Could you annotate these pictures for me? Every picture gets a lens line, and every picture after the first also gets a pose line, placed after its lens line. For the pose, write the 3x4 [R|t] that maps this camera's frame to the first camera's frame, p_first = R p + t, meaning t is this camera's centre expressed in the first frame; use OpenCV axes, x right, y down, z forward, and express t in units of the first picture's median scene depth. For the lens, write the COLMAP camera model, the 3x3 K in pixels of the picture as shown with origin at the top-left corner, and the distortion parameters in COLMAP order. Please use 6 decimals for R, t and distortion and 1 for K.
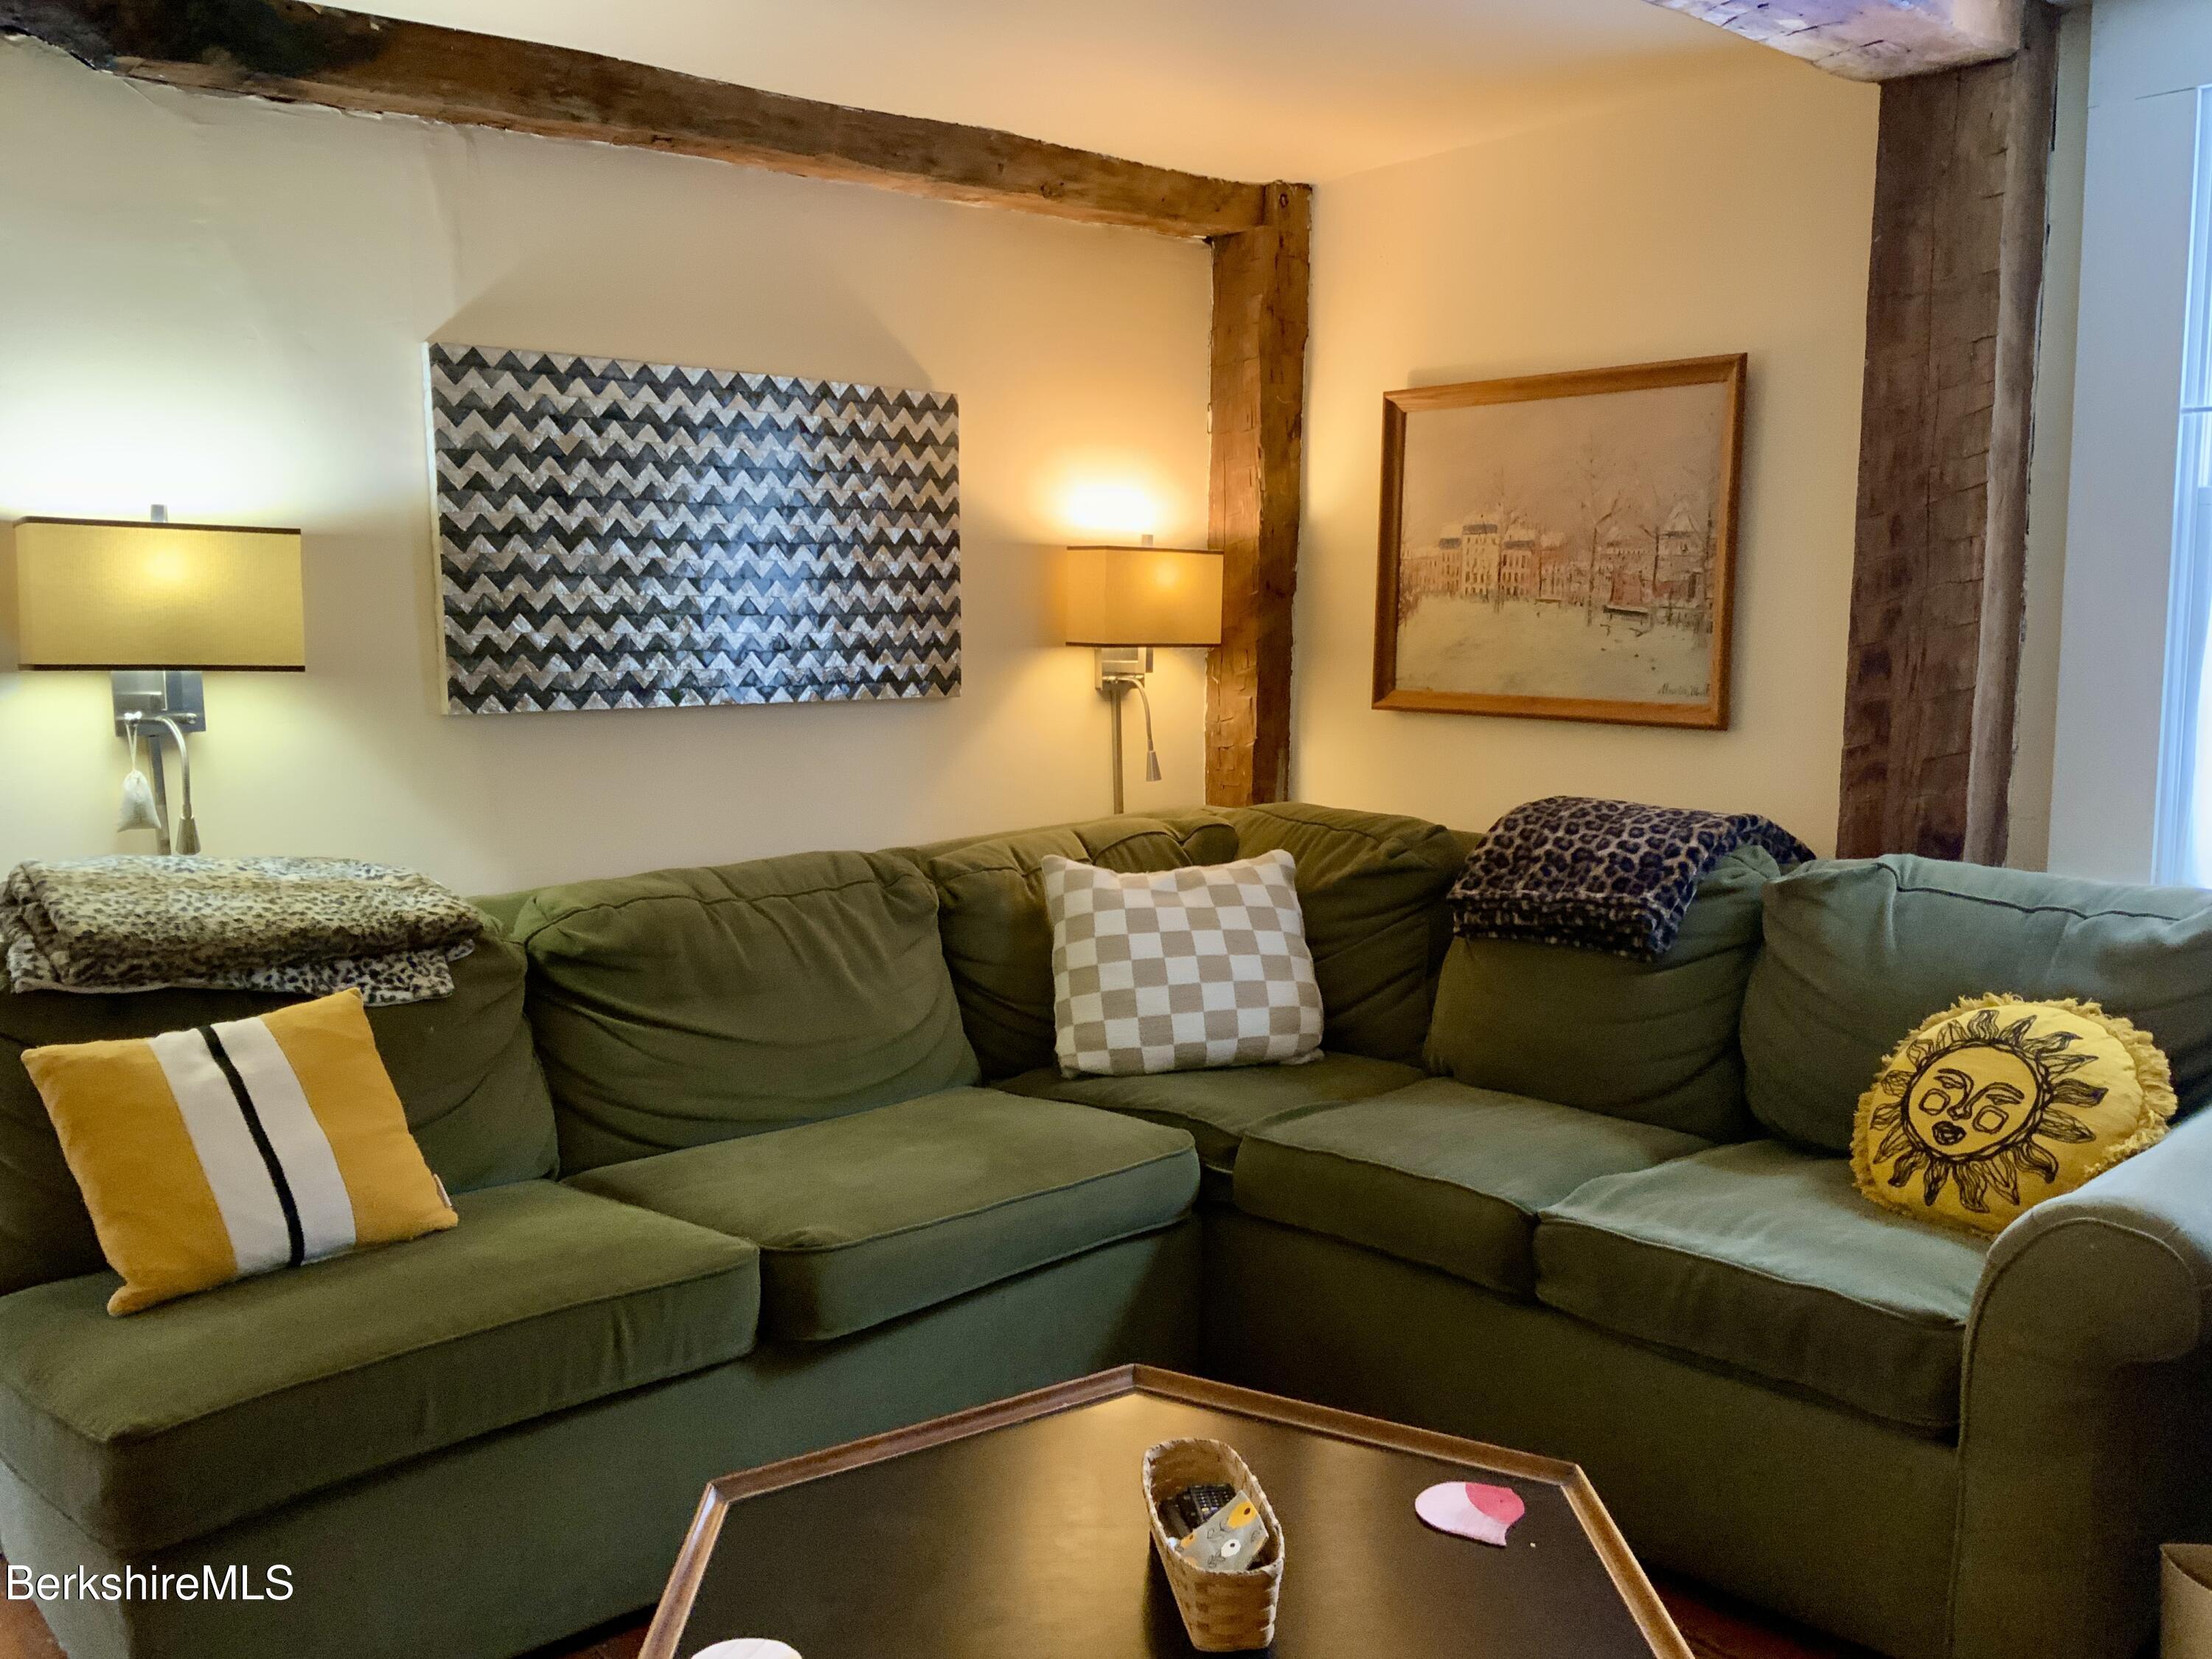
lens RADIAL K [[1800.6, 0, 1107.1], [0, 1800.6, 823.8], [0, 0, 1]] dist [0.113044, -0.232995]
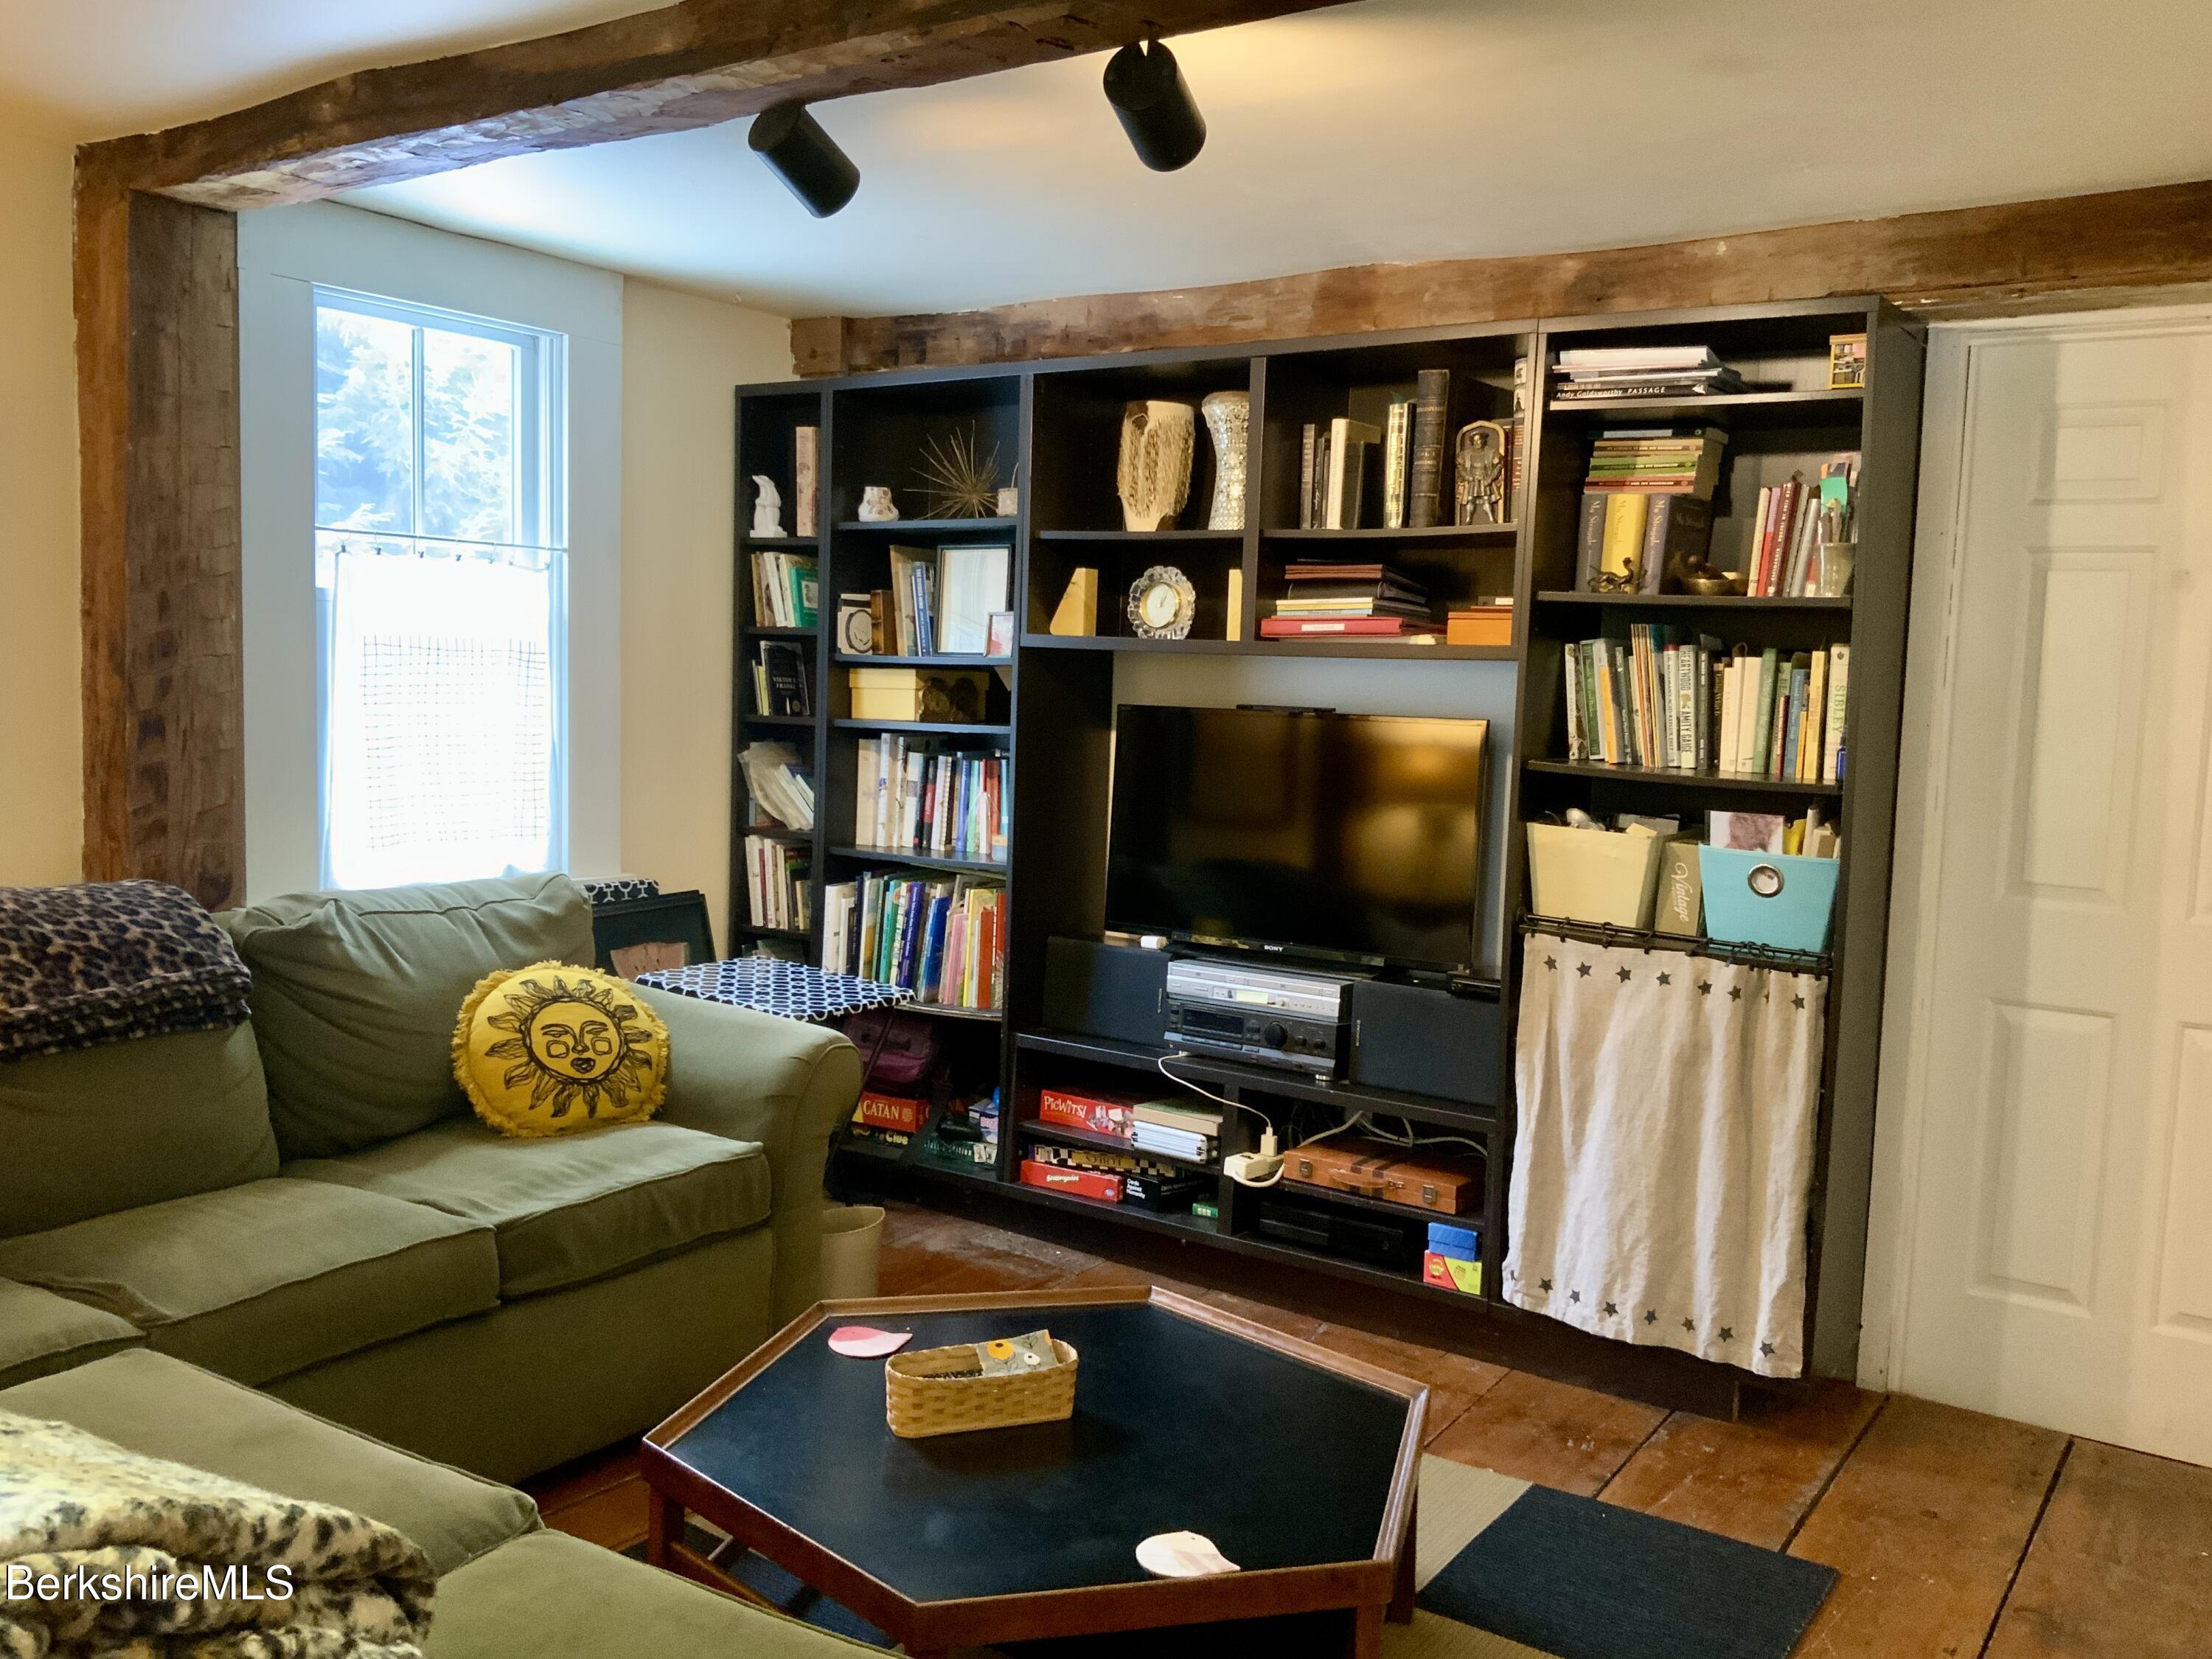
lens RADIAL K [[1800.6, 0, 1107.1], [0, 1800.6, 823.8], [0, 0, 1]] dist [0.113044, -0.232995]
pose [[-0.222650, -0.083715, 0.971297, -0.775821], [0.080909, 0.991282, 0.103985, -0.101258], [-0.971535, 0.101739, -0.213935, 0.710896]]
